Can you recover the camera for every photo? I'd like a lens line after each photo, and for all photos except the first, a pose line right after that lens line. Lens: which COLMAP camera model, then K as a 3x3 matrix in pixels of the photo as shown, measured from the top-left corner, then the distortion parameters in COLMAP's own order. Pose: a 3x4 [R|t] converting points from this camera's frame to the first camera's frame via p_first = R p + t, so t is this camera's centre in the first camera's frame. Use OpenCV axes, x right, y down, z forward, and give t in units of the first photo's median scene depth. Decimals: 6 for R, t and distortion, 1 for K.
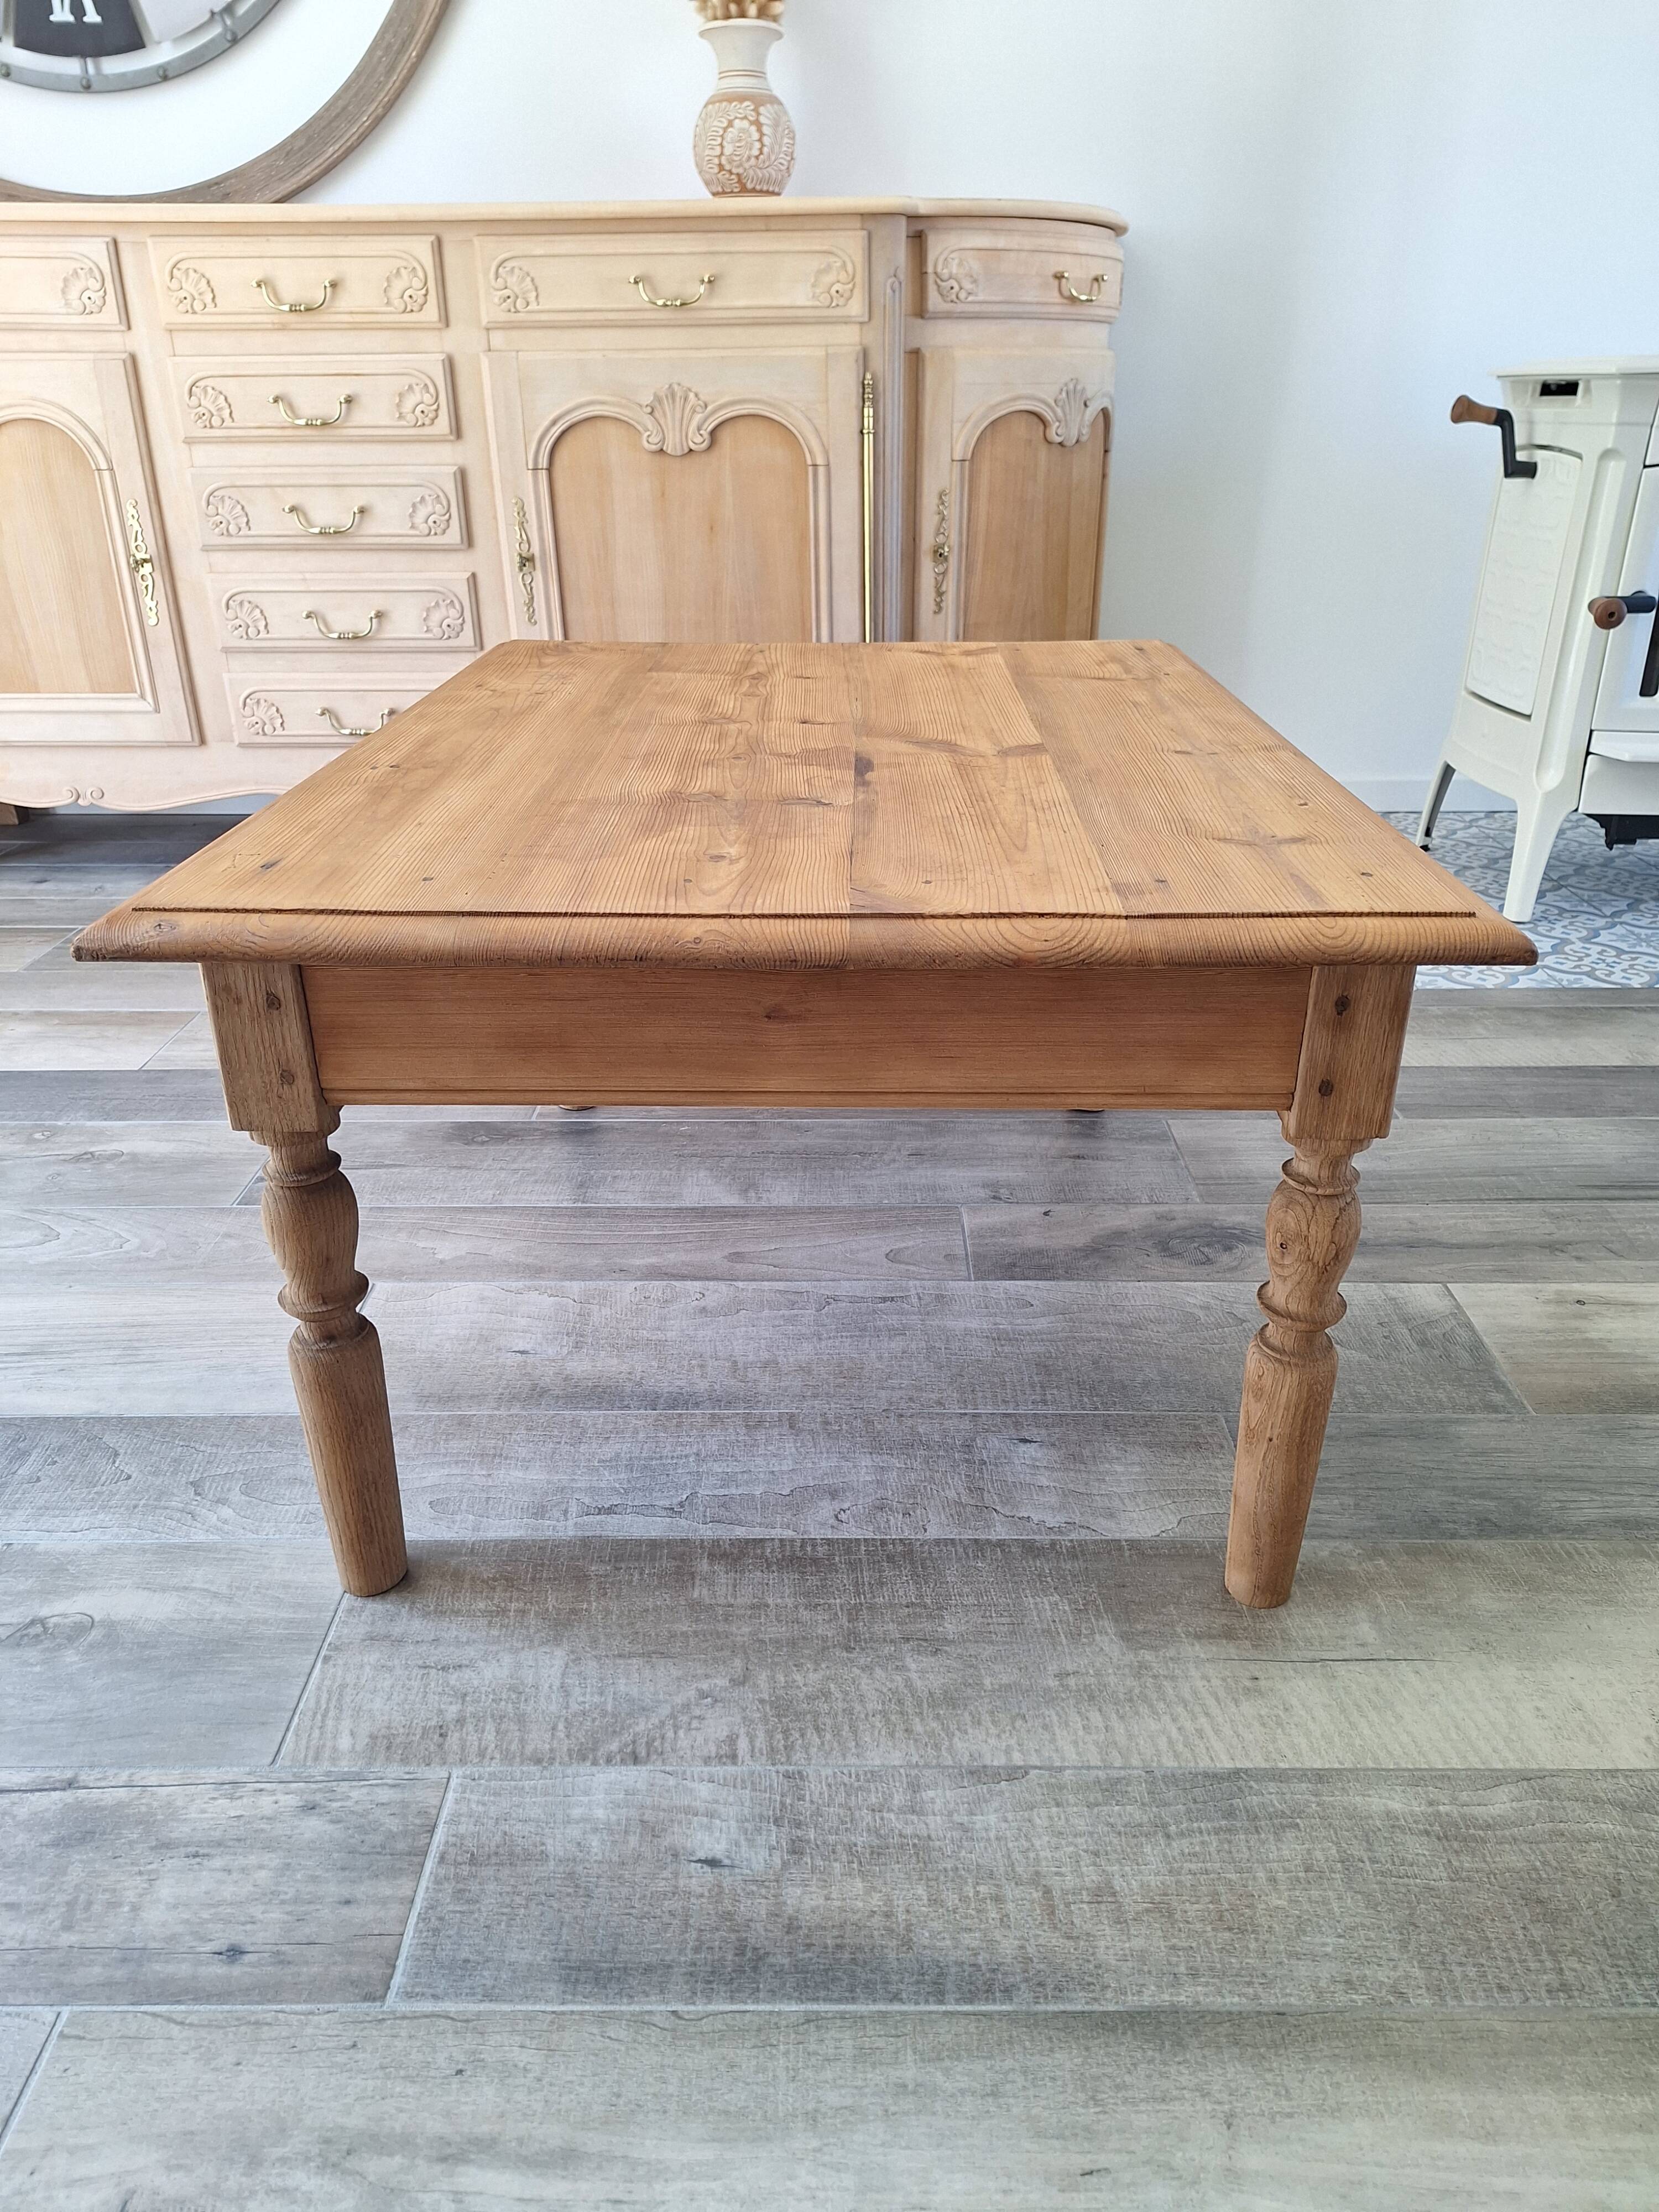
lens RADIAL K [[1532.8, 0, 842.4], [0, 1532.8, 1121.5], [0, 0, 1]] dist [0.101891, -0.130763]
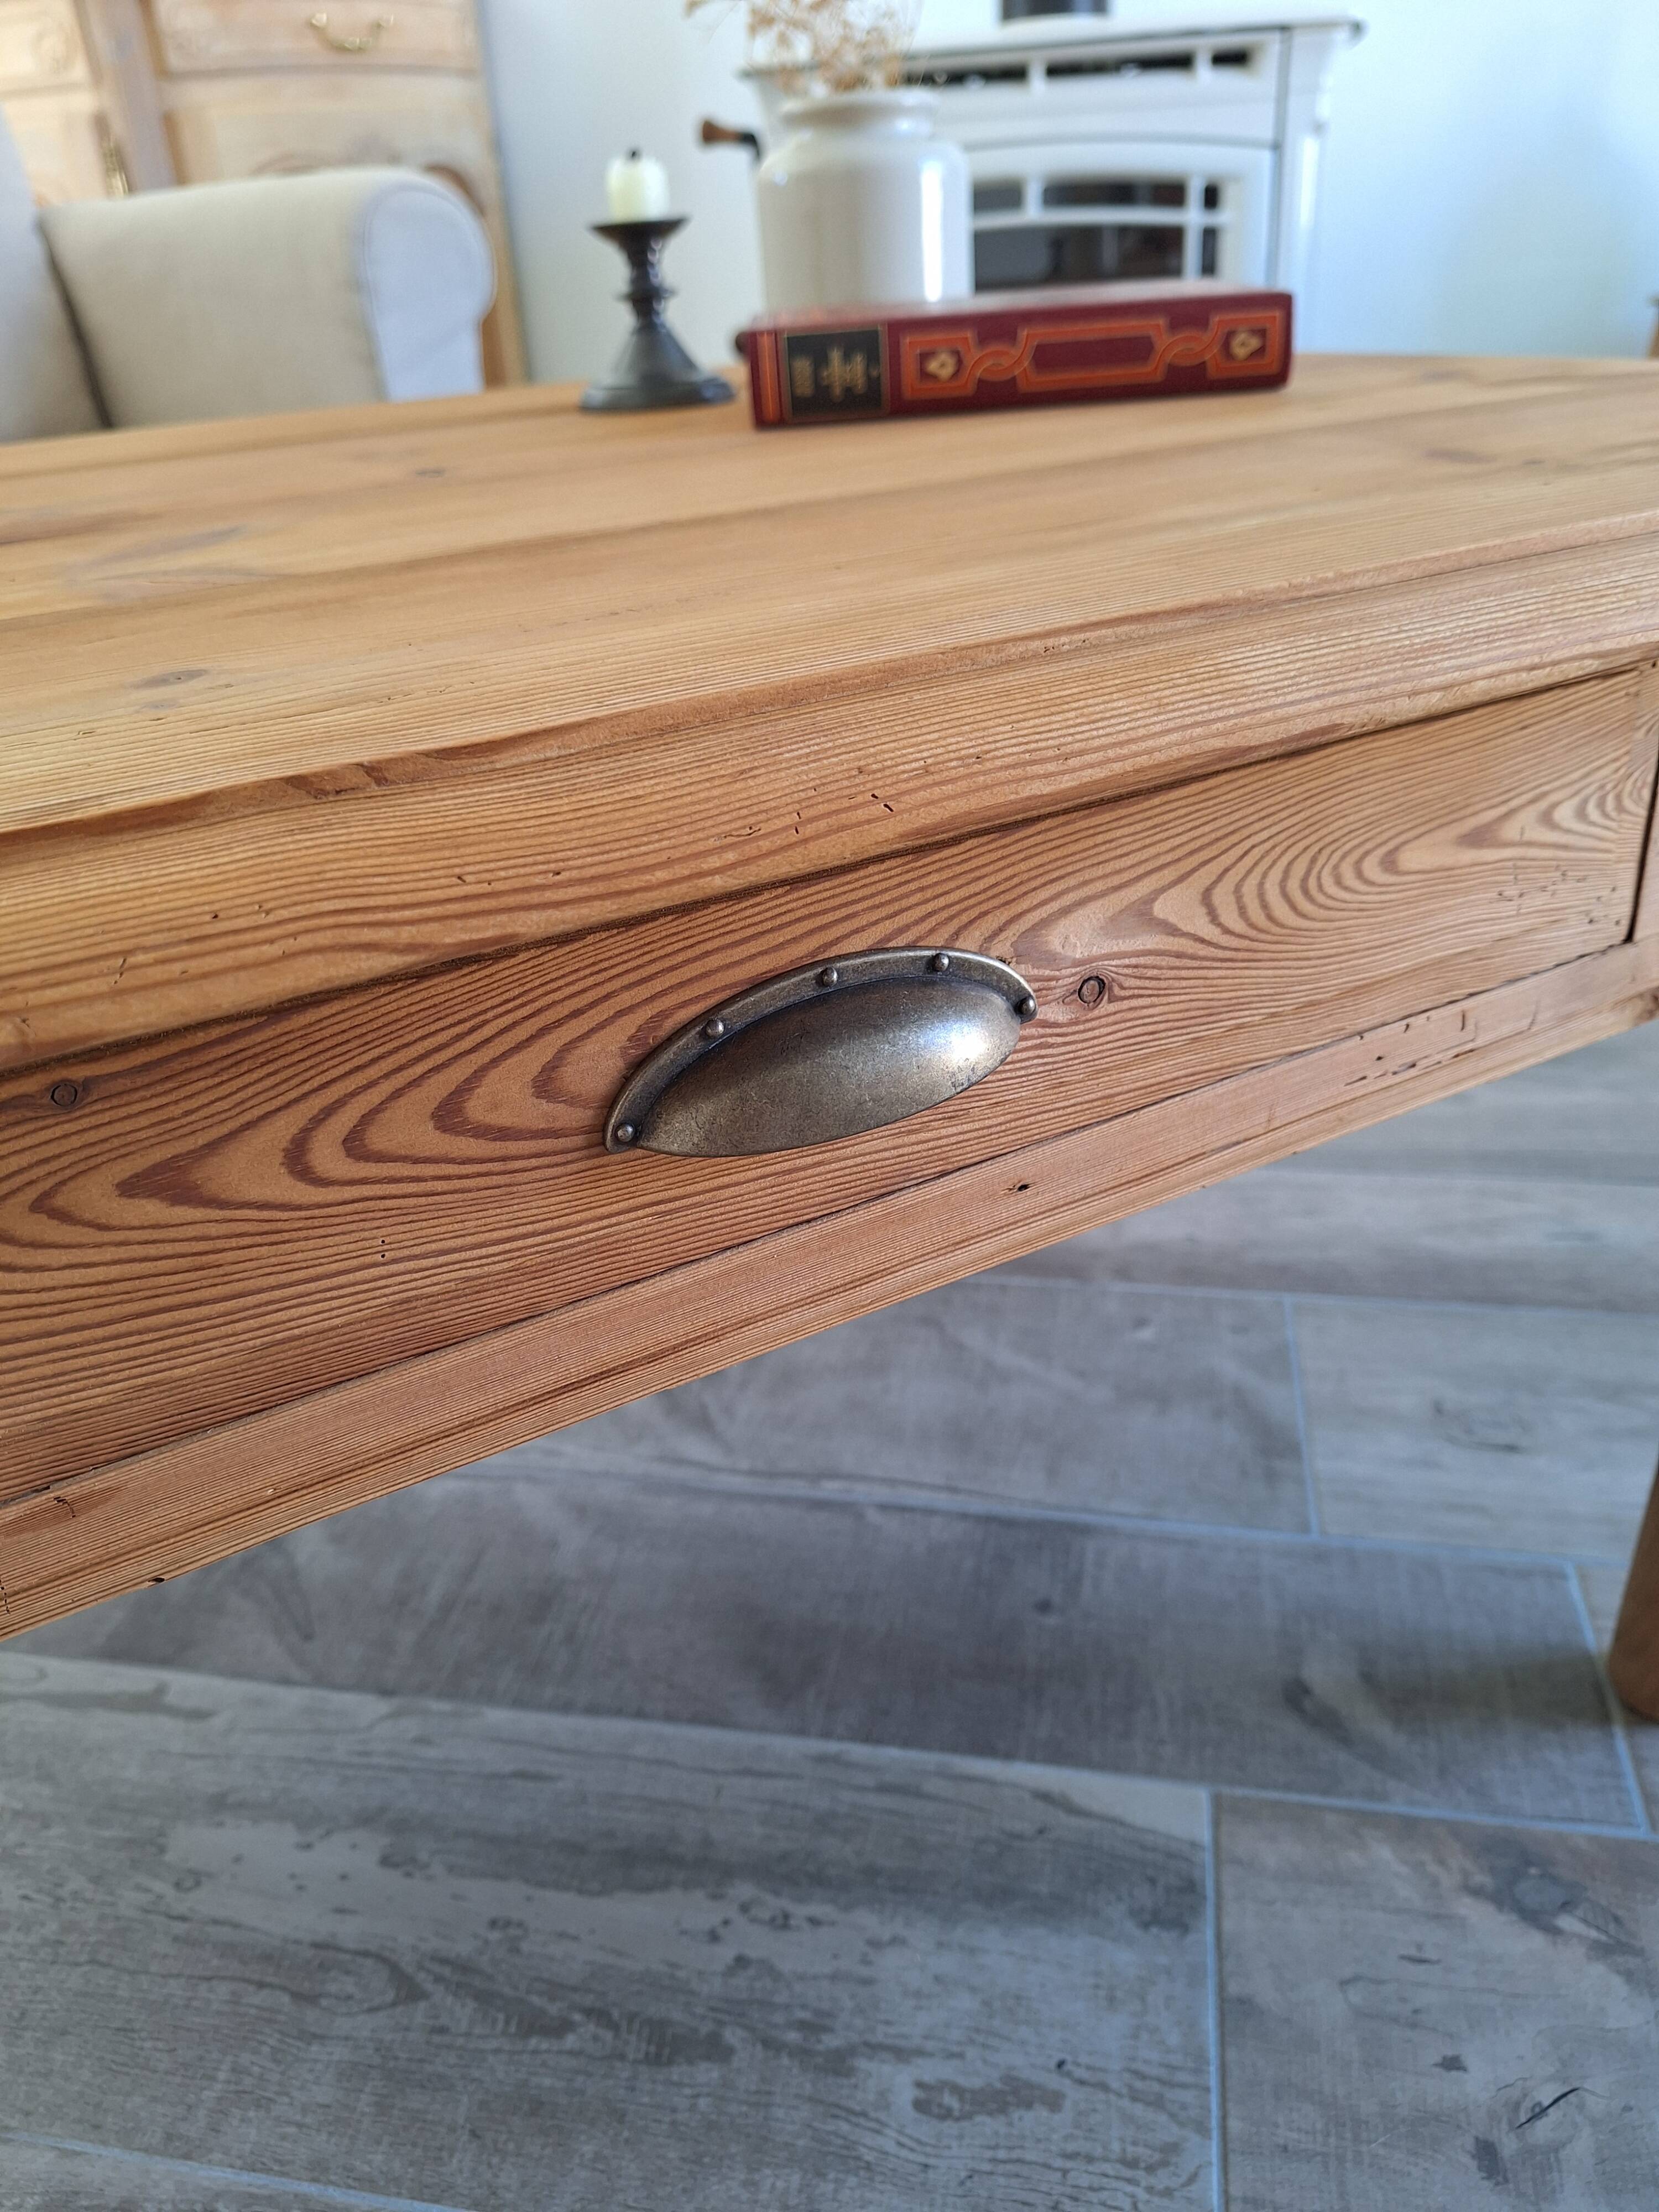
lens RADIAL K [[1592.8, 0, 825.4], [0, 1592.8, 1120.0], [0, 0, 1]] dist [0.008655, -0.032123]
pose [[0.982308, 0.040626, -0.182814, 1.110600], [-0.027782, 0.996998, 0.072277, 0.090988], [0.185202, -0.065919, 0.980487, 0.096257]]
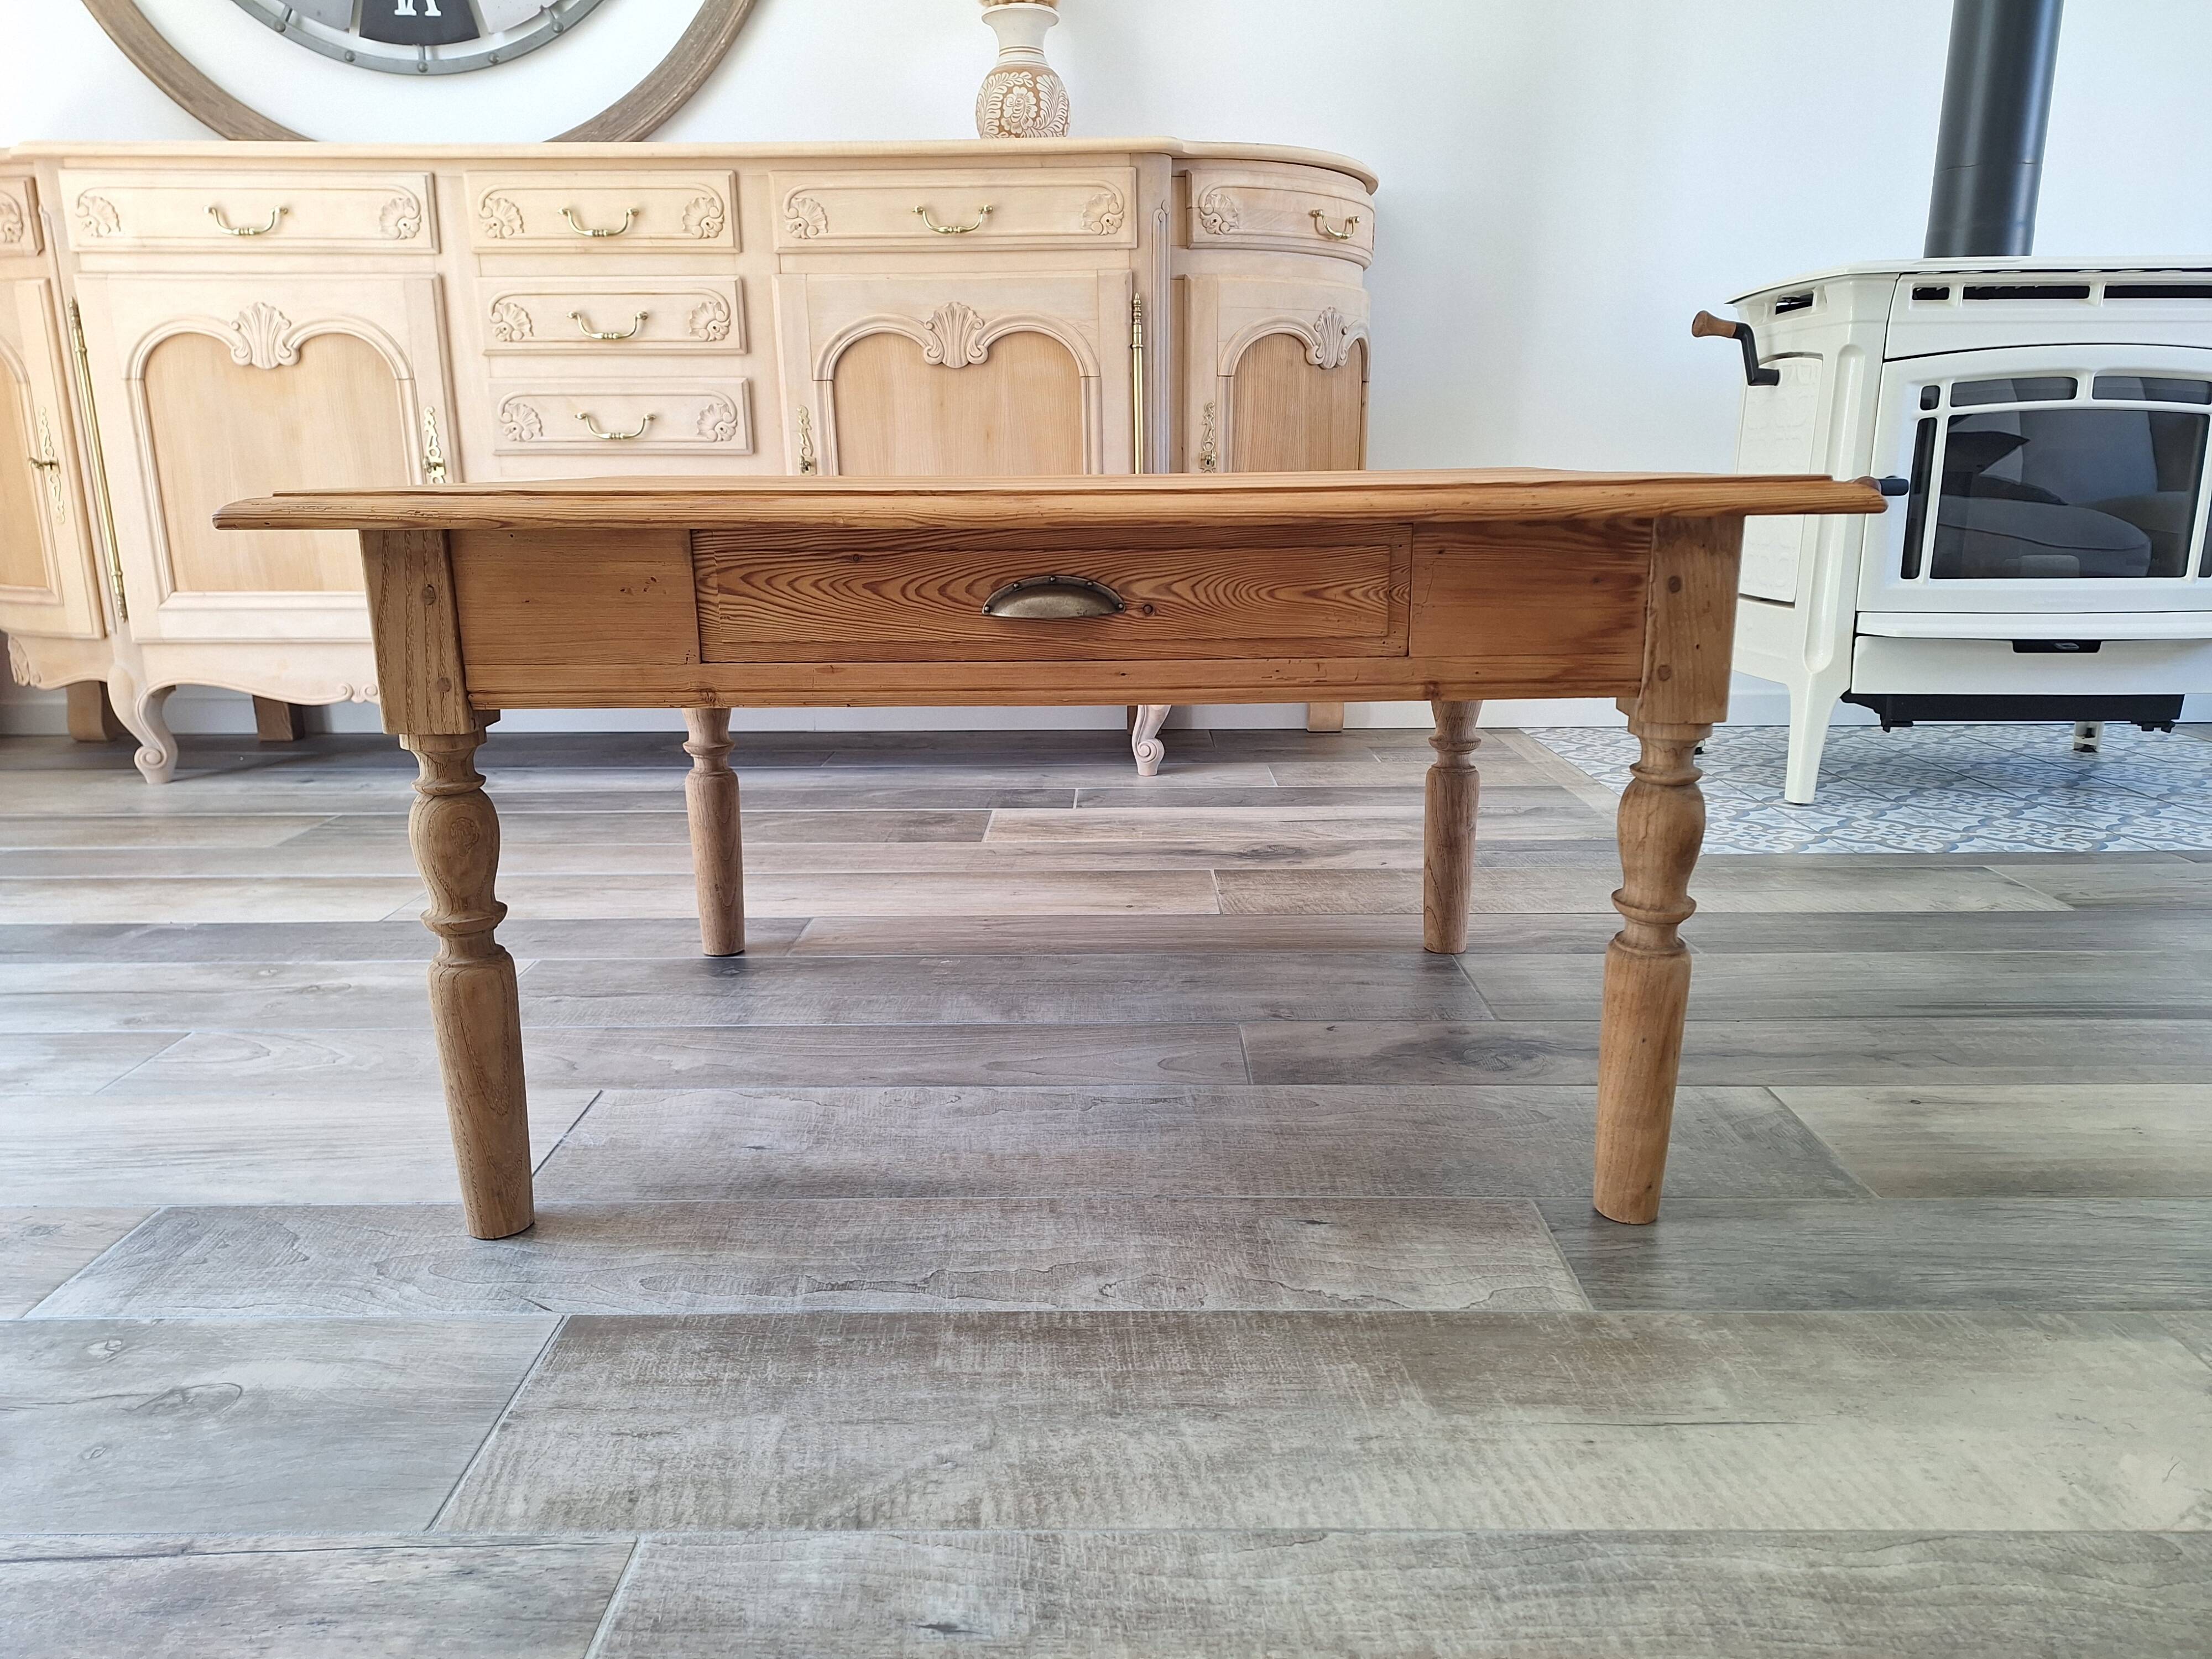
lens RADIAL K [[1532.8, 0, 1115.3], [0, 1532.8, 827.2], [0, 0, 1]] dist [0.101891, -0.130763]
pose [[0.999994, -0.002478, -0.002501, 0.005859], [0.001925, 0.979610, -0.200897, 0.143495], [0.002947, 0.200891, 0.979609, 0.067938]]
